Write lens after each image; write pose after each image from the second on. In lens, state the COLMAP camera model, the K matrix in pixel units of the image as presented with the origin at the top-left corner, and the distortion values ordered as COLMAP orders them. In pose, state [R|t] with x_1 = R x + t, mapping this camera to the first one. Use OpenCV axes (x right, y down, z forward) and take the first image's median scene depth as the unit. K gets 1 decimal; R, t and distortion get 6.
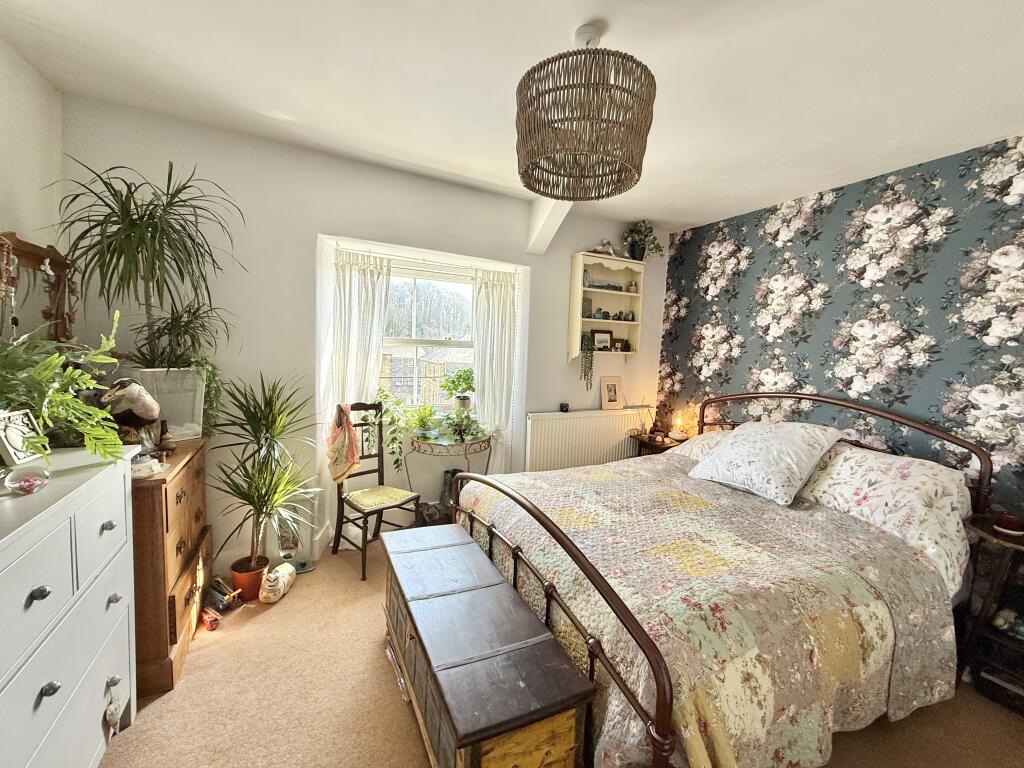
lens RADIAL K [[417.3, 0, 534.4], [0, 417.3, 379.7], [0, 0, 1]] dist [-0.000264, 0.000148]
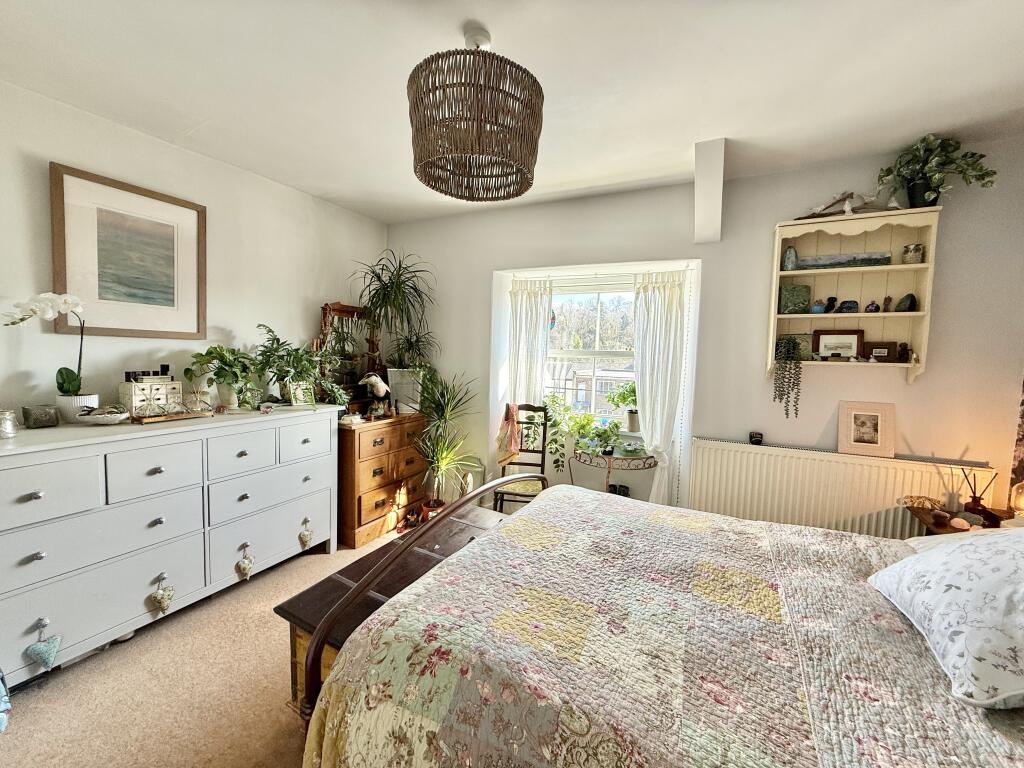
lens RADIAL K [[417.3, 0, 513.4], [0, 417.3, 380.9], [0, 0, 1]] dist [-0.000264, 0.000148]
pose [[0.573960, 0.028480, -0.818388, 0.508686], [-0.070028, 0.997441, -0.014401, 0.008075], [0.815884, 0.065576, 0.574485, 0.265740]]
